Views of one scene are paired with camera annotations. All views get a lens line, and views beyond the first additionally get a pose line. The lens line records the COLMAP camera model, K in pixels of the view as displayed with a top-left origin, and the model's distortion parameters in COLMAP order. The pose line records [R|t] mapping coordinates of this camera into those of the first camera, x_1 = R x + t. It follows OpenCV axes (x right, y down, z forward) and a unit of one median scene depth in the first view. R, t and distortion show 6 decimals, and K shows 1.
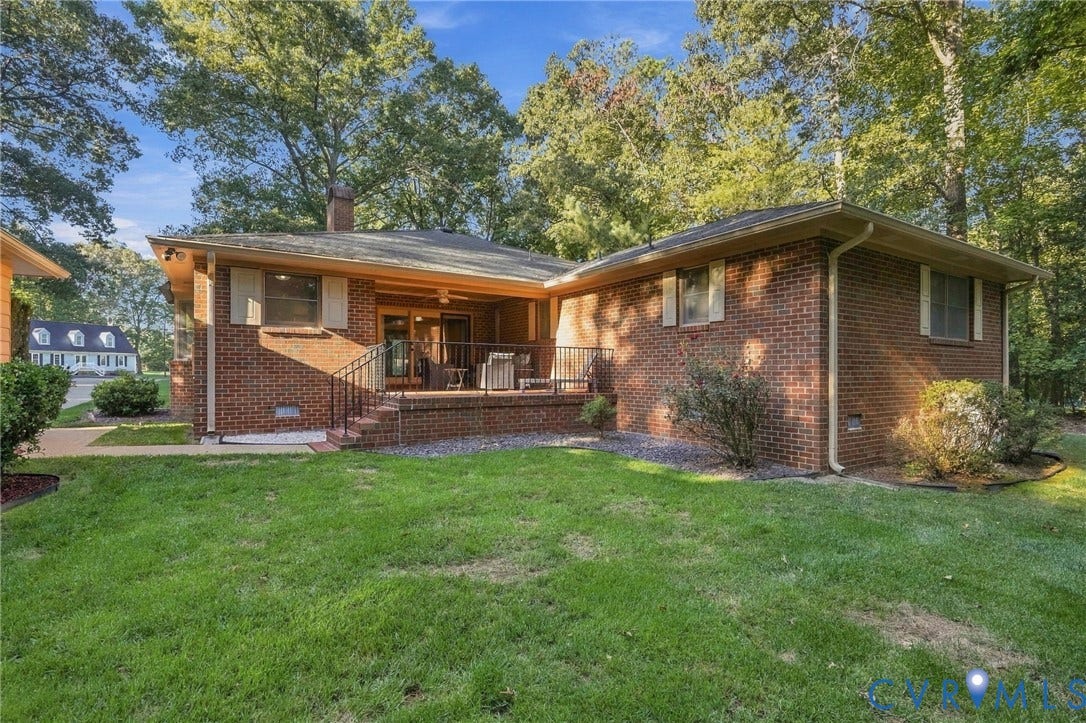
lens RADIAL K [[507.7, 0, 533.9], [0, 507.7, 358.6], [0, 0, 1]] dist [0.003699, 0.000335]
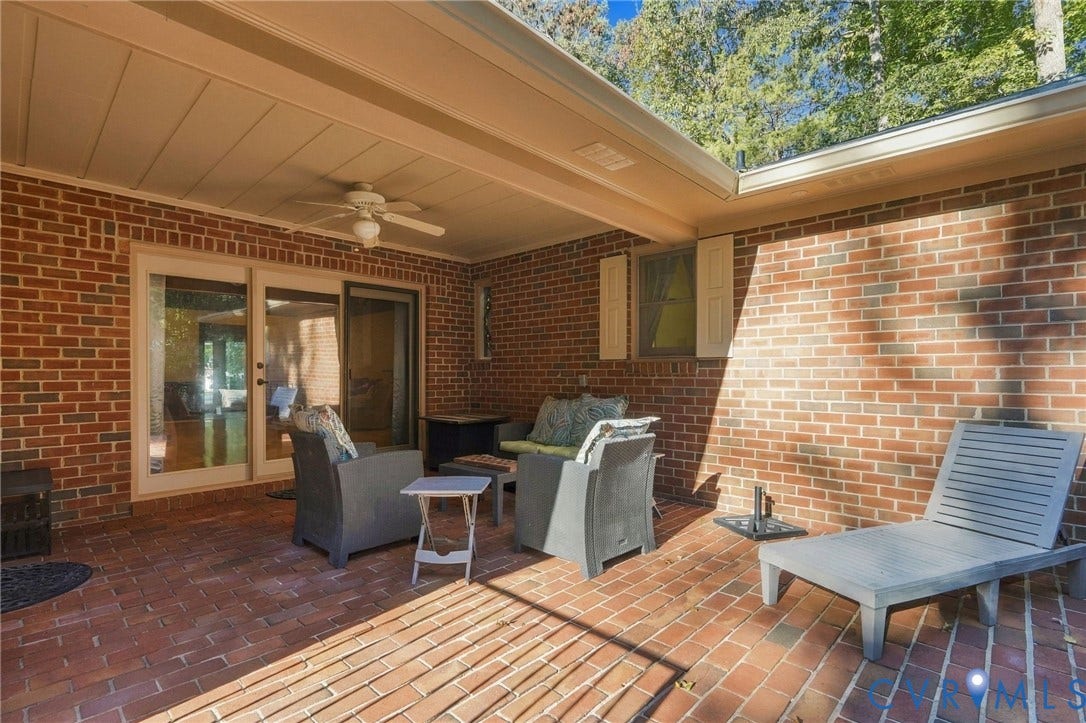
lens RADIAL K [[507.7, 0, 533.9], [0, 507.7, 358.6], [0, 0, 1]] dist [0.003699, 0.000335]
pose [[0.969004, 0.011525, 0.246774, -0.170795], [-0.009701, 0.999916, -0.008605, -0.038288], [-0.246853, 0.005944, 0.969035, 0.745692]]
